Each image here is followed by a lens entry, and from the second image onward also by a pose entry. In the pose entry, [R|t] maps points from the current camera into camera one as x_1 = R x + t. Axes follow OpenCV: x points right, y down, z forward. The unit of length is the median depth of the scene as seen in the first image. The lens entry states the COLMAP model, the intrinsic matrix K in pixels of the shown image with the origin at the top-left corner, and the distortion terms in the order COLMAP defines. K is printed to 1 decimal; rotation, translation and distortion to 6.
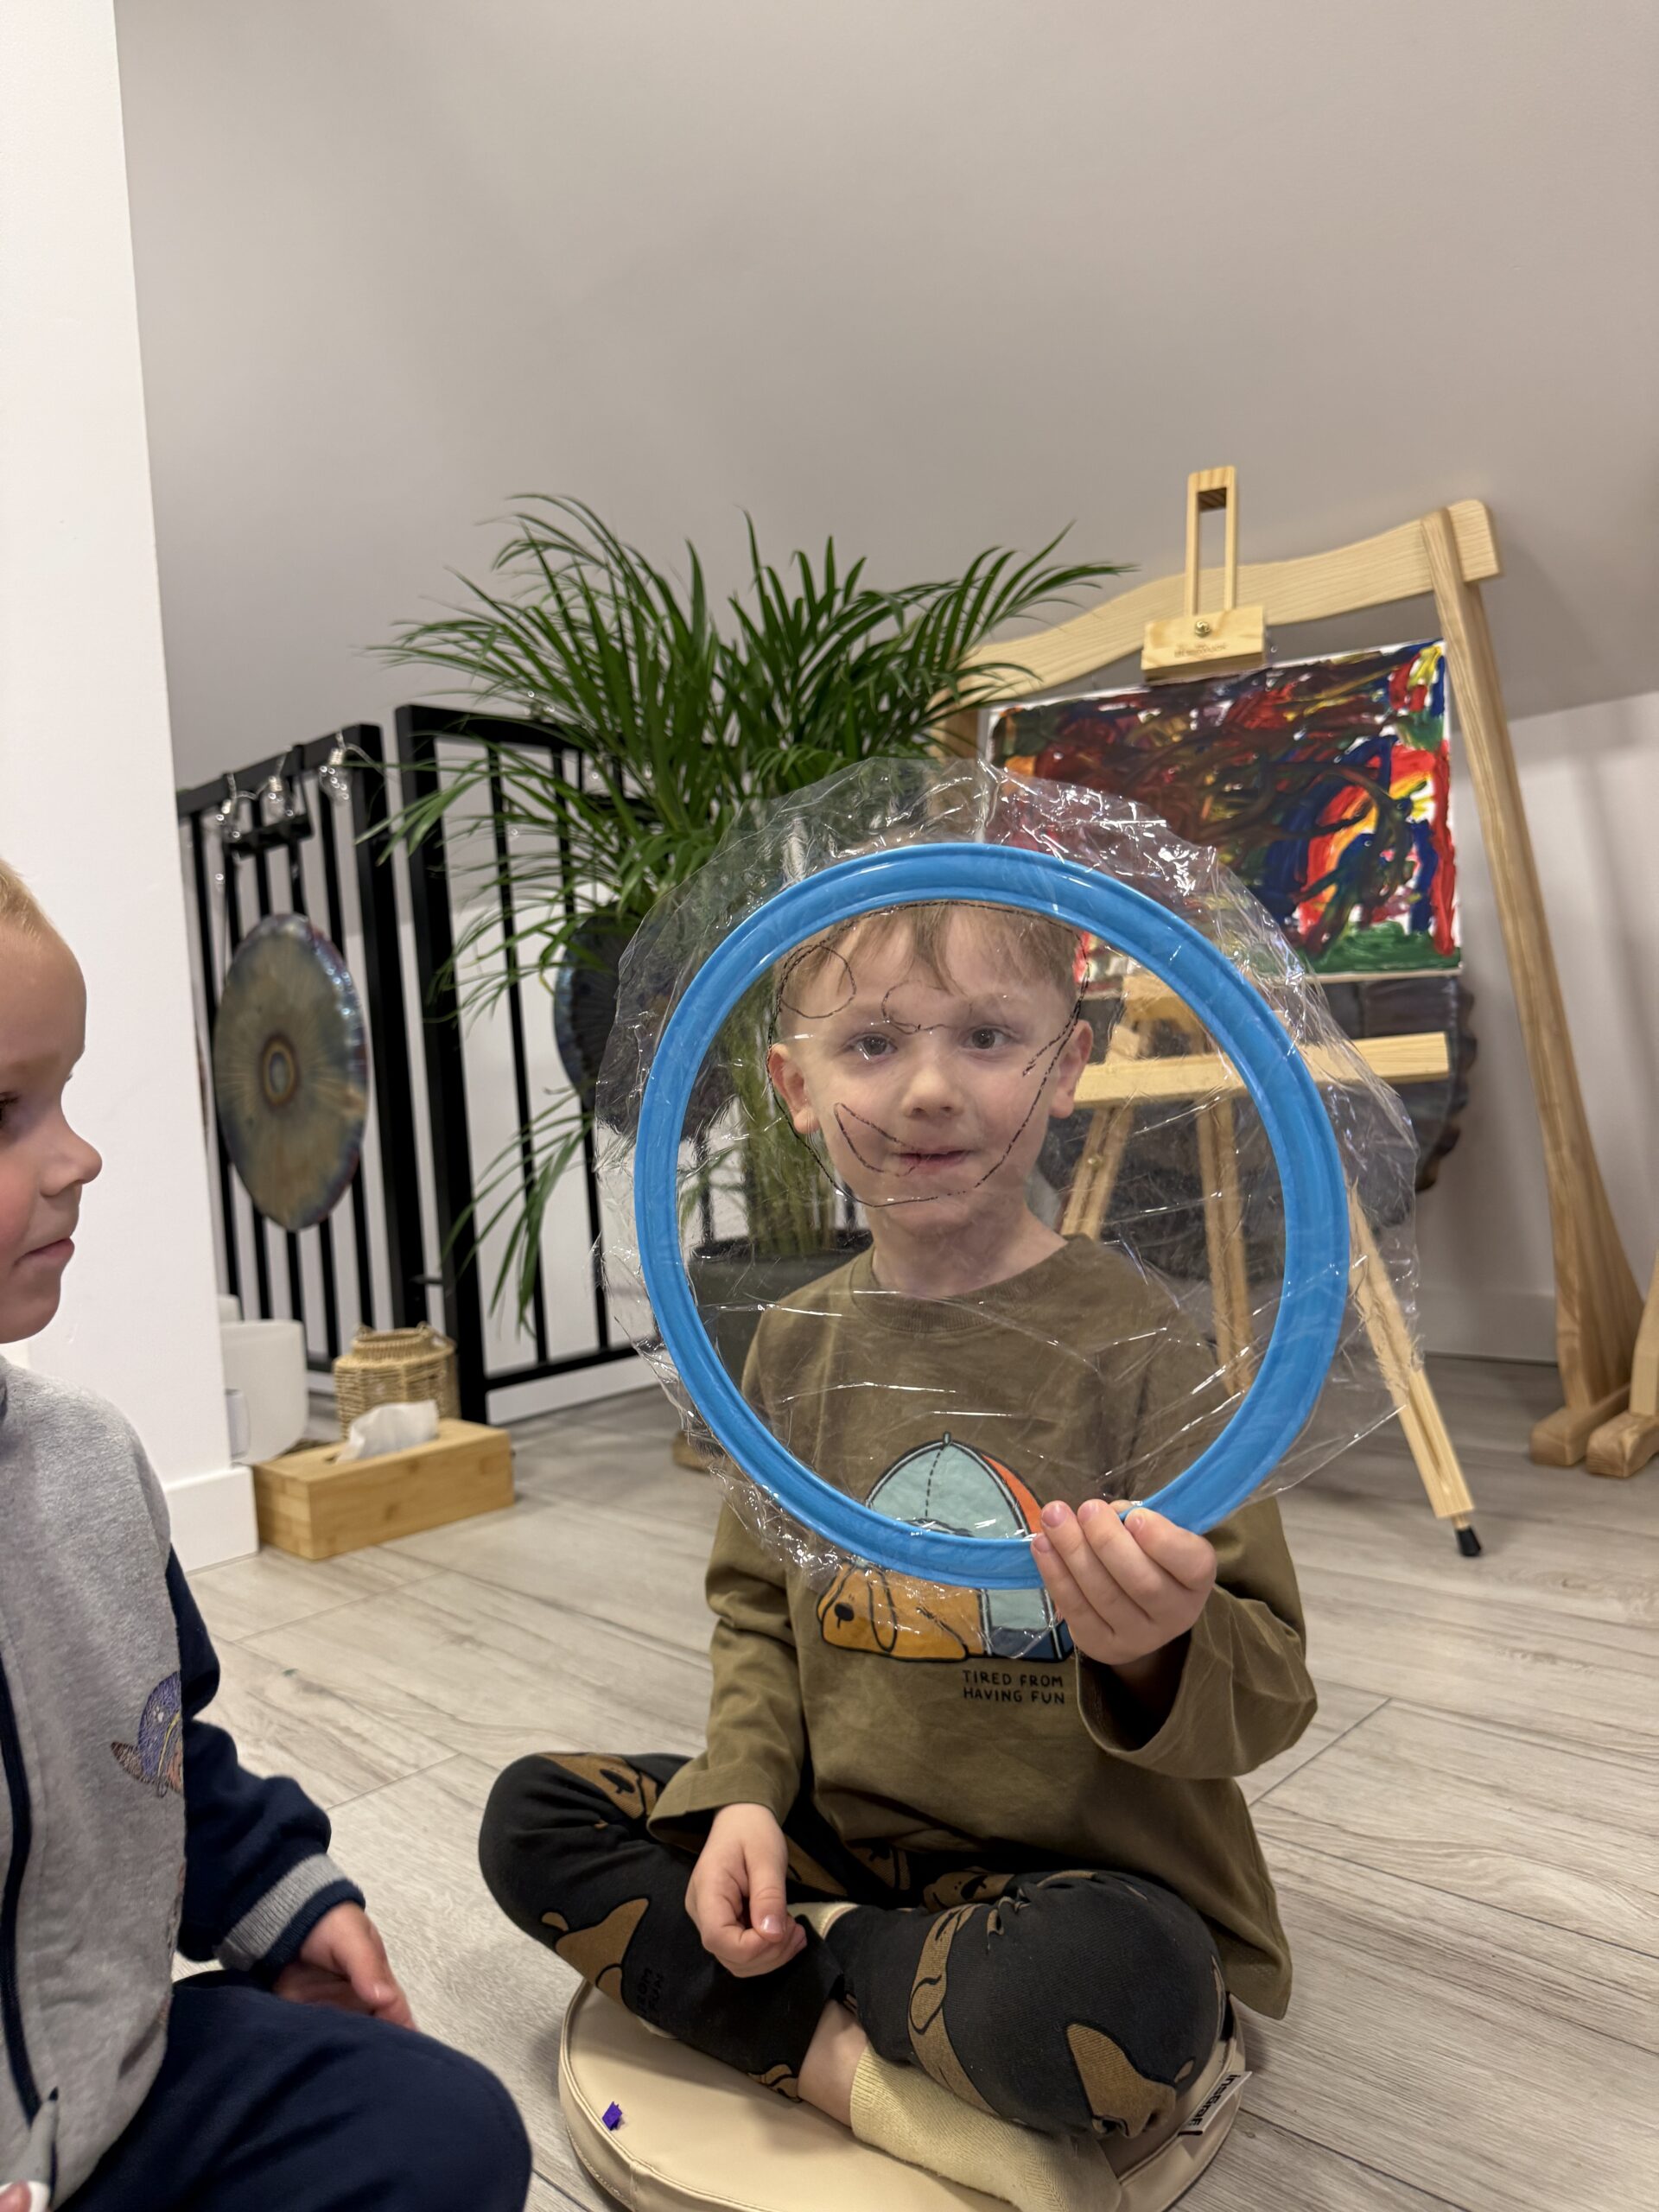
lens RADIAL K [[1575.2, 0, 811.1], [0, 1575.2, 1124.9], [0, 0, 1]] dist [0.053630, -0.076292]
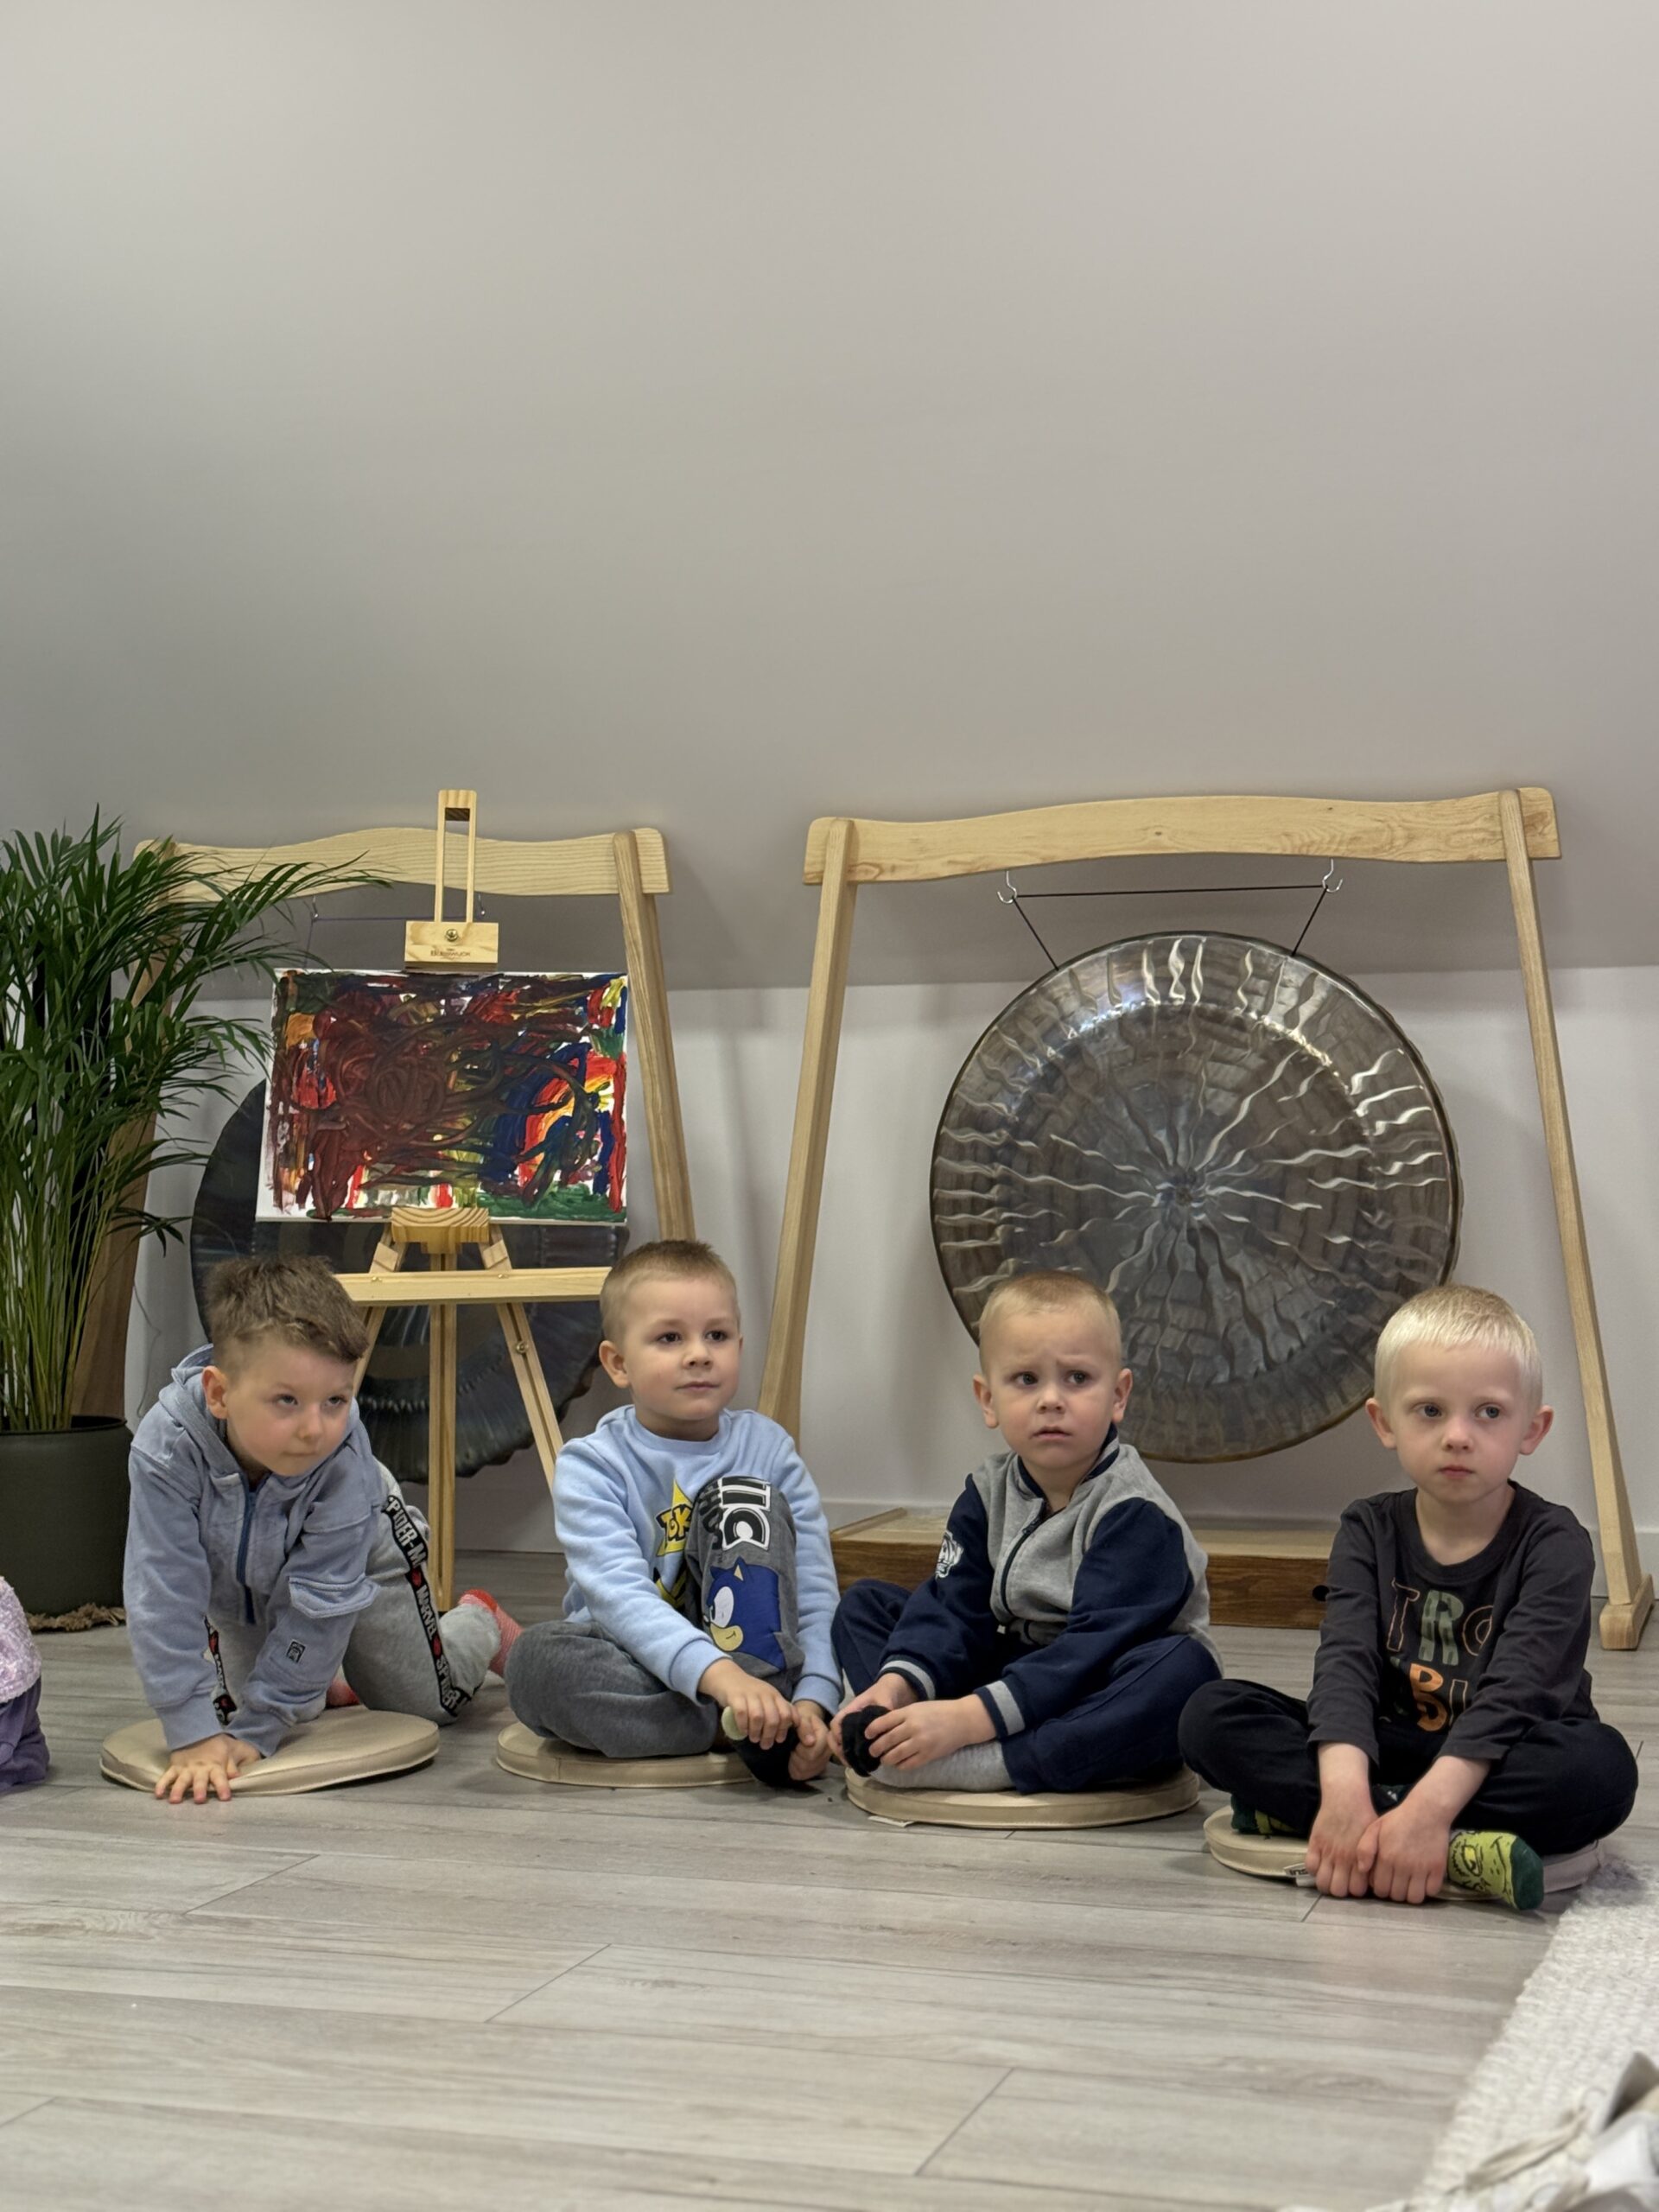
lens RADIAL K [[3155.8, 0, 849.7], [0, 3155.8, 1170.1], [0, 0, 1]] dist [0.092750, 0.000000]
pose [[0.890835, 0.075909, 0.447941, -0.600566], [-0.049584, 0.996298, -0.070225, 0.037667], [-0.451613, 0.040348, 0.891301, -1.420073]]
